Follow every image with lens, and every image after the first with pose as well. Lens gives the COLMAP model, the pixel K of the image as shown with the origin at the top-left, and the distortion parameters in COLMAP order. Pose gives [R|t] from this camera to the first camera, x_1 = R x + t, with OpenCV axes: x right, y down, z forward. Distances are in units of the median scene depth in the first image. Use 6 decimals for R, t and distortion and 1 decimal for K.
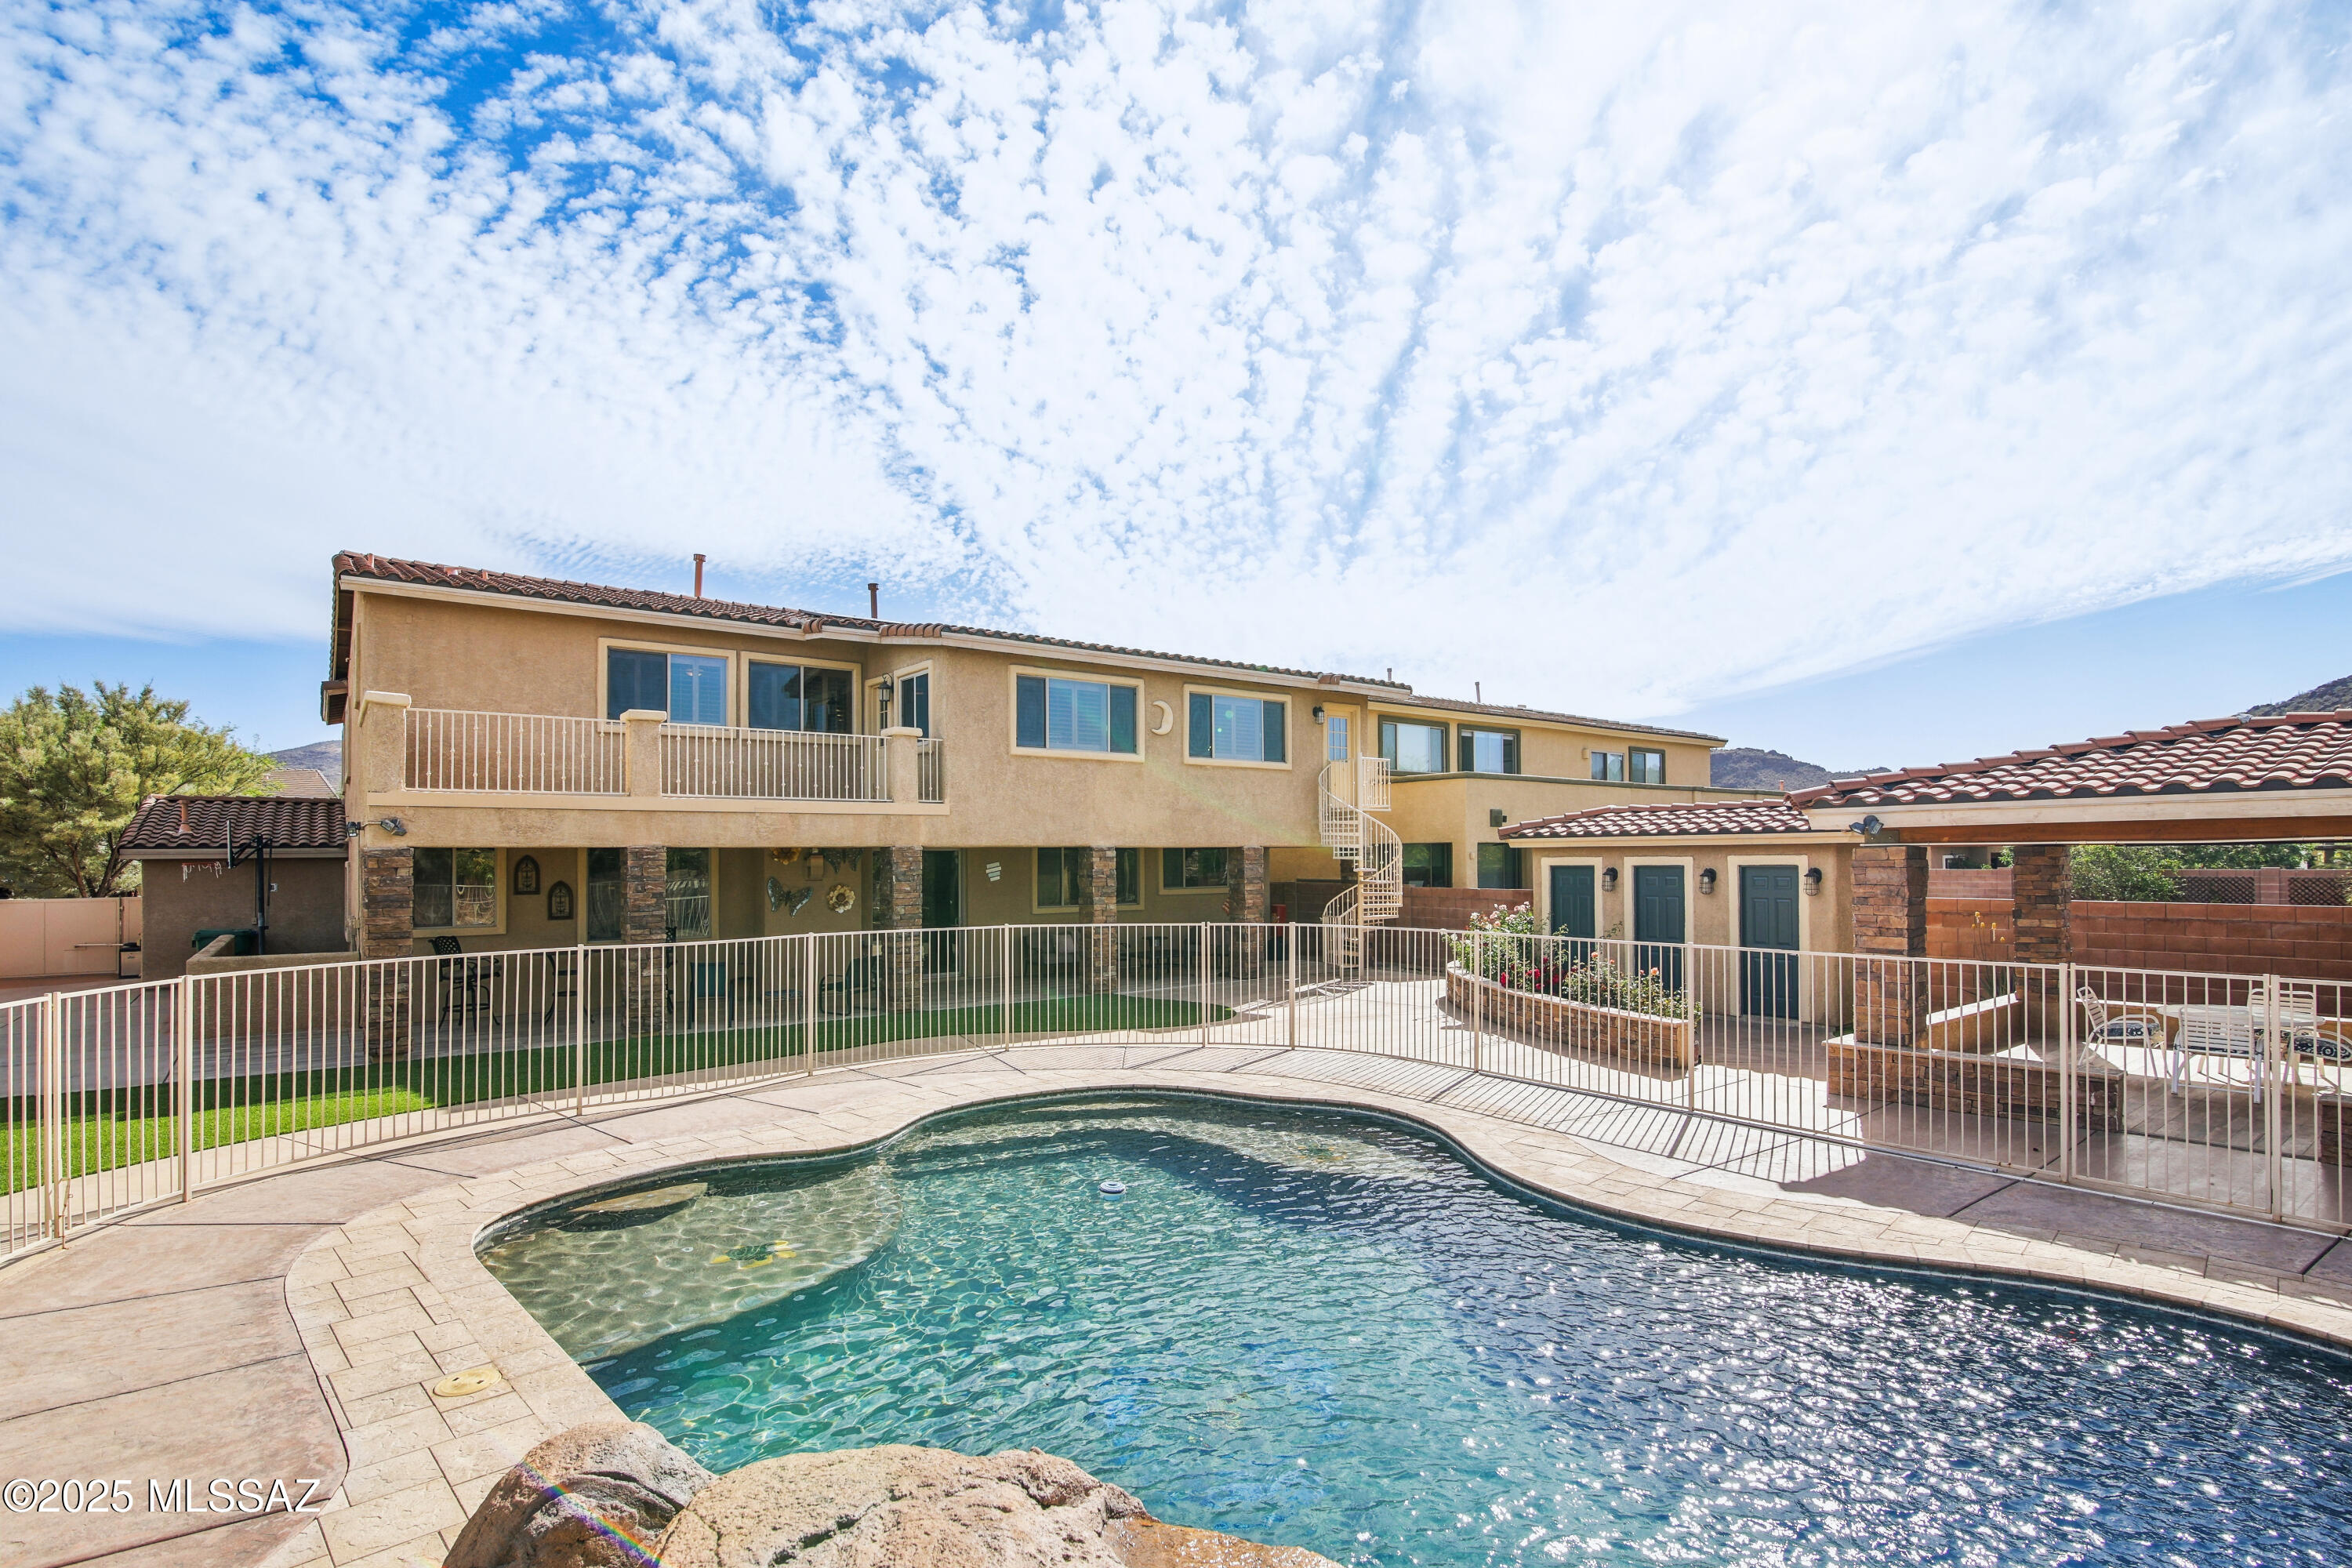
lens RADIAL K [[1101.7, 0, 1186.2], [0, 1101.7, 848.9], [0, 0, 1]] dist [-0.001364, -0.000558]
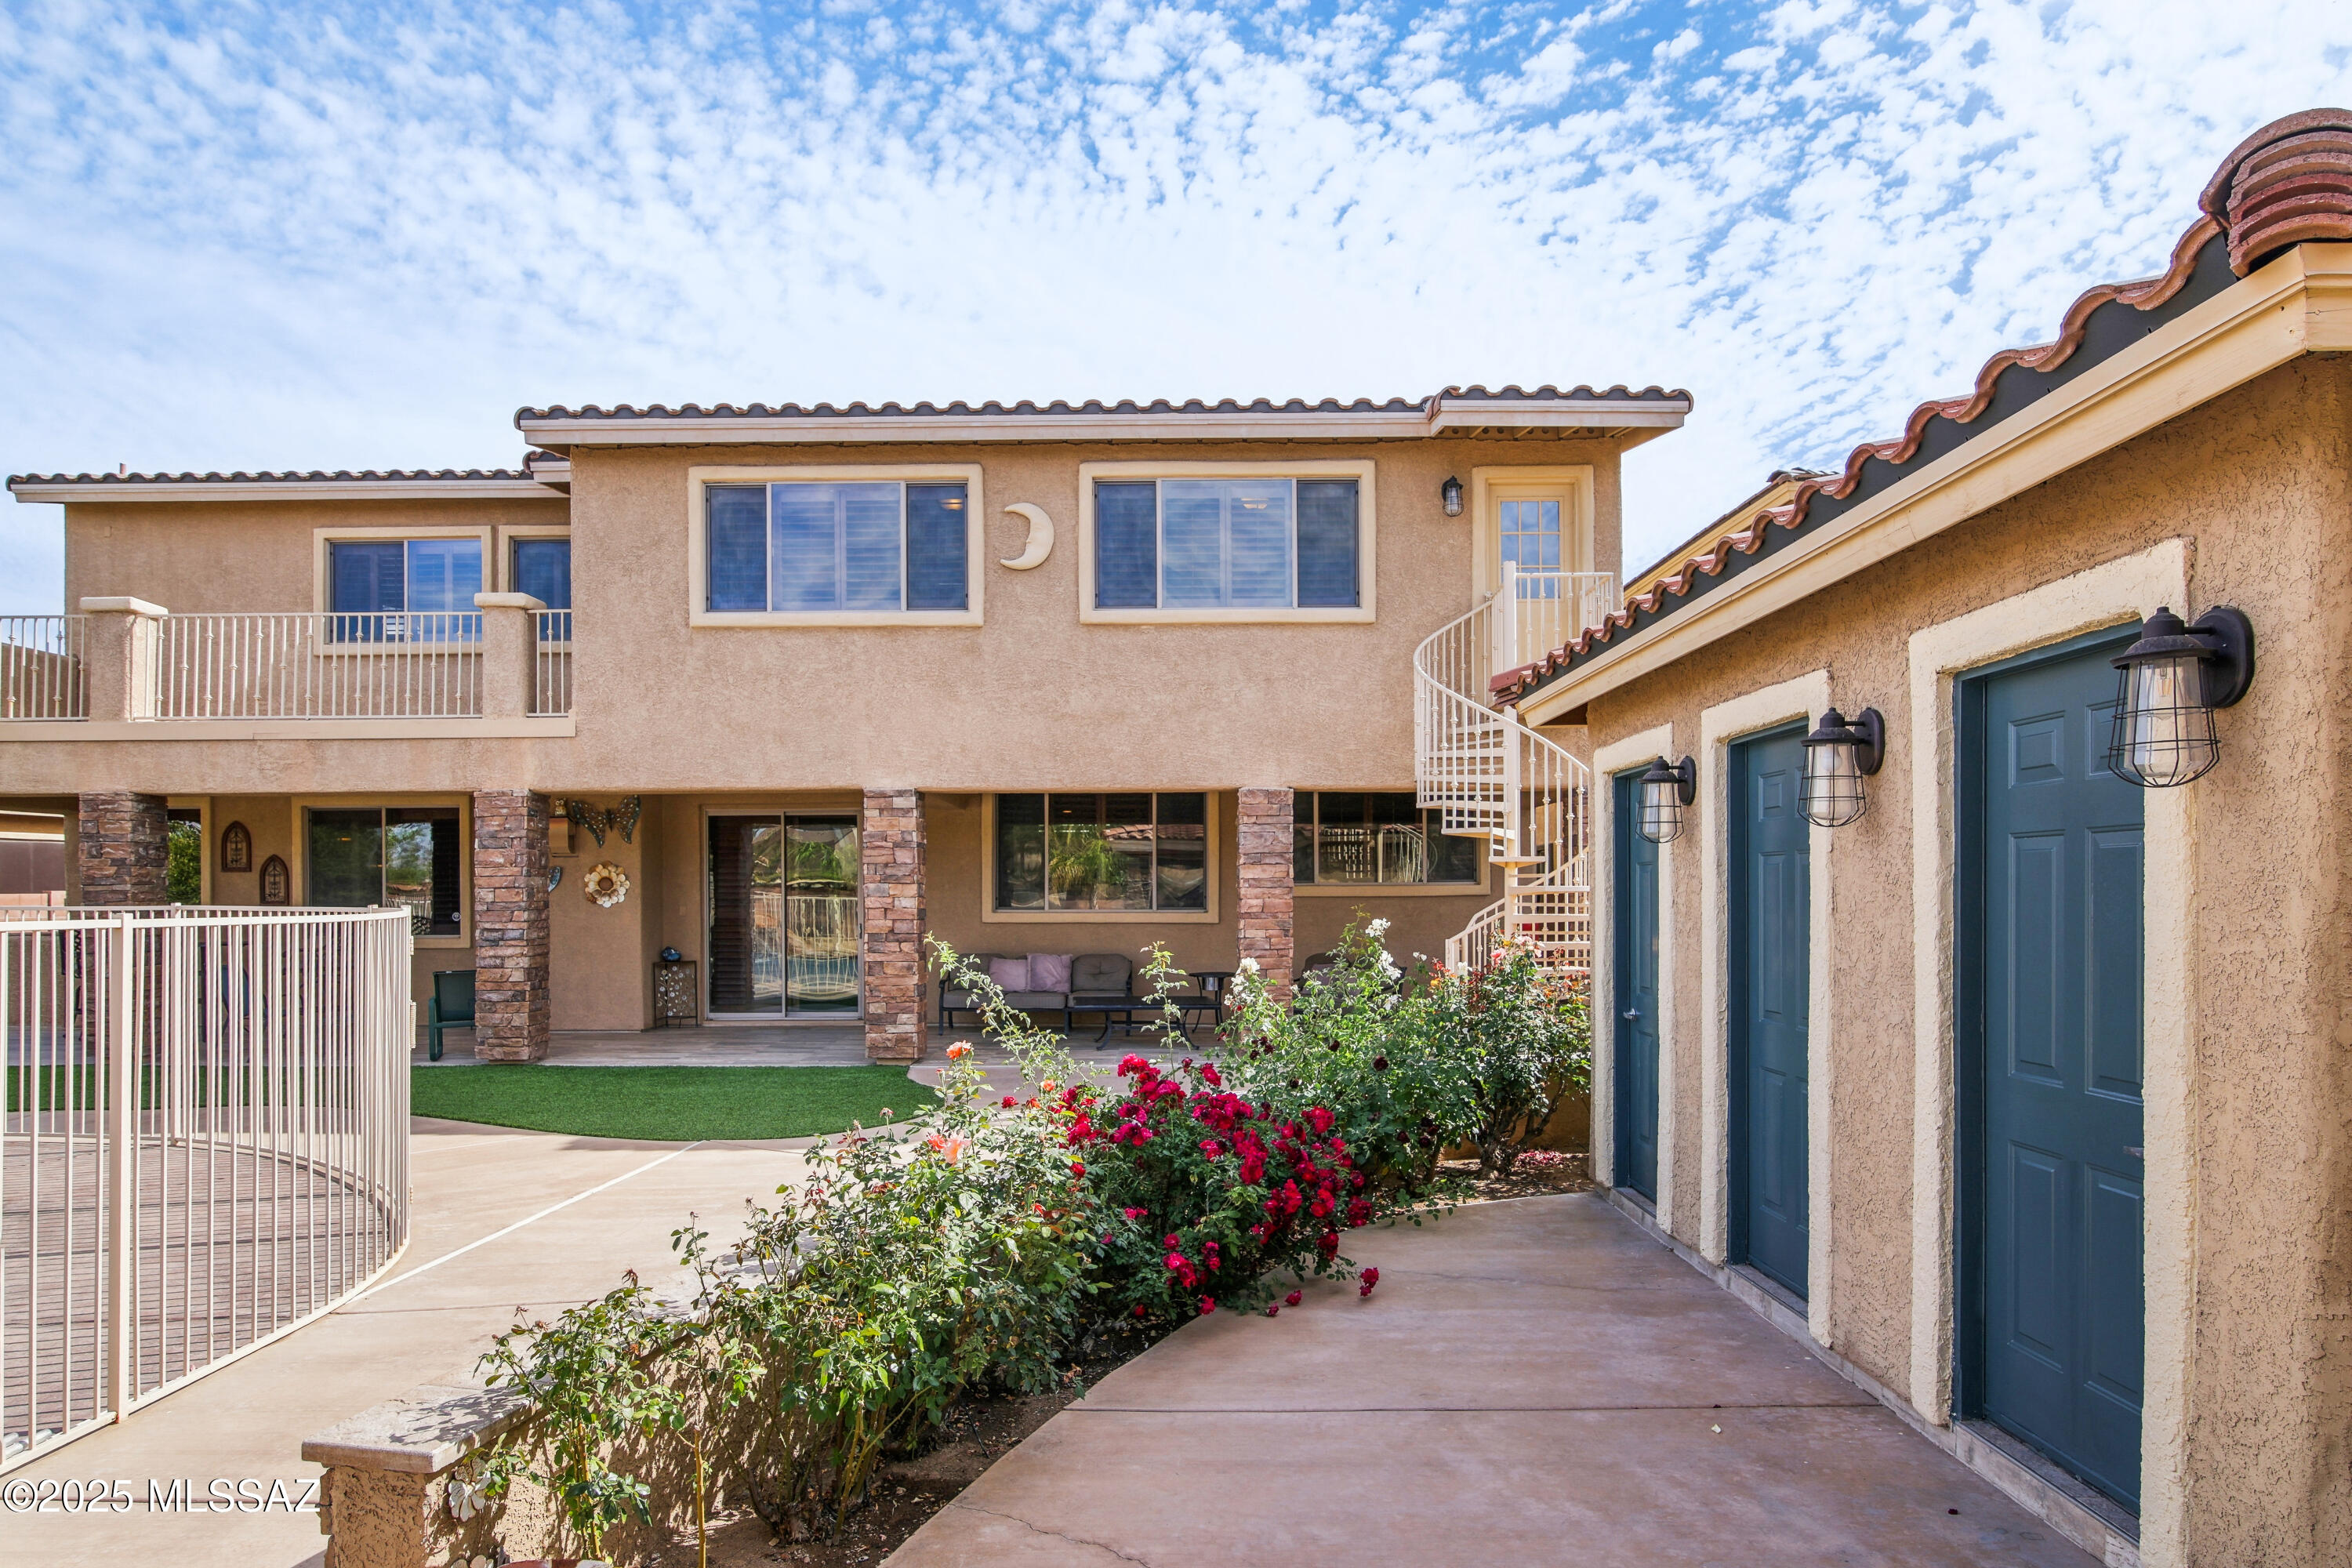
lens RADIAL K [[1334.1, 0, 1176.7], [0, 1334.1, 888.3], [0, 0, 1]] dist [0.003372, 0.000319]
pose [[0.788344, 0.002645, -0.615229, 0.439891], [0.004082, 0.999946, 0.009529, 0.041171], [0.615221, -0.010023, 0.788291, 0.589416]]
